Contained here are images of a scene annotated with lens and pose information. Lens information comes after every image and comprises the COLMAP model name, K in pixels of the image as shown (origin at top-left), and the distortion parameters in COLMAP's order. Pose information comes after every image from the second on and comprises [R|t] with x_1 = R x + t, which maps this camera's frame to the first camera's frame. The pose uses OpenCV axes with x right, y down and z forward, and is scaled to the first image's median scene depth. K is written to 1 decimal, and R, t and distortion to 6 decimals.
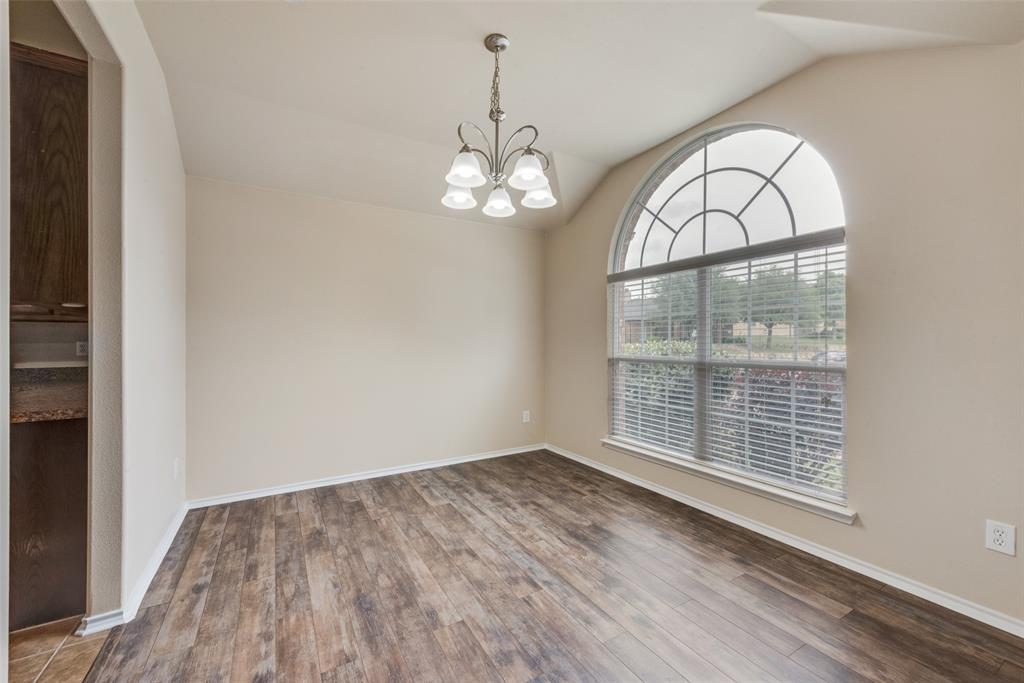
lens RADIAL K [[407.2, 0, 509.3], [0, 407.2, 347.3], [0, 0, 1]] dist [0.002685, 0.000139]
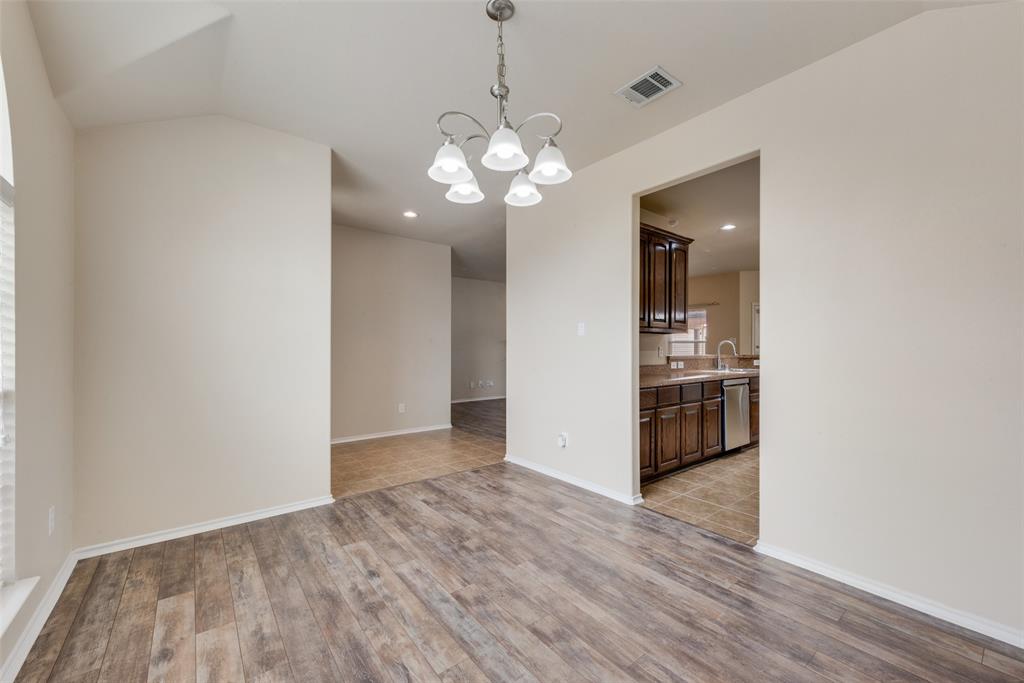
lens RADIAL K [[402.4, 0, 510.0], [0, 402.4, 352.6], [0, 0, 1]] dist [0.001934, -0.000391]
pose [[-0.990127, 0.002780, -0.140148, 0.070354], [-0.000573, 0.999715, 0.023879, -0.027633], [0.140174, 0.023724, -0.989843, 1.894032]]
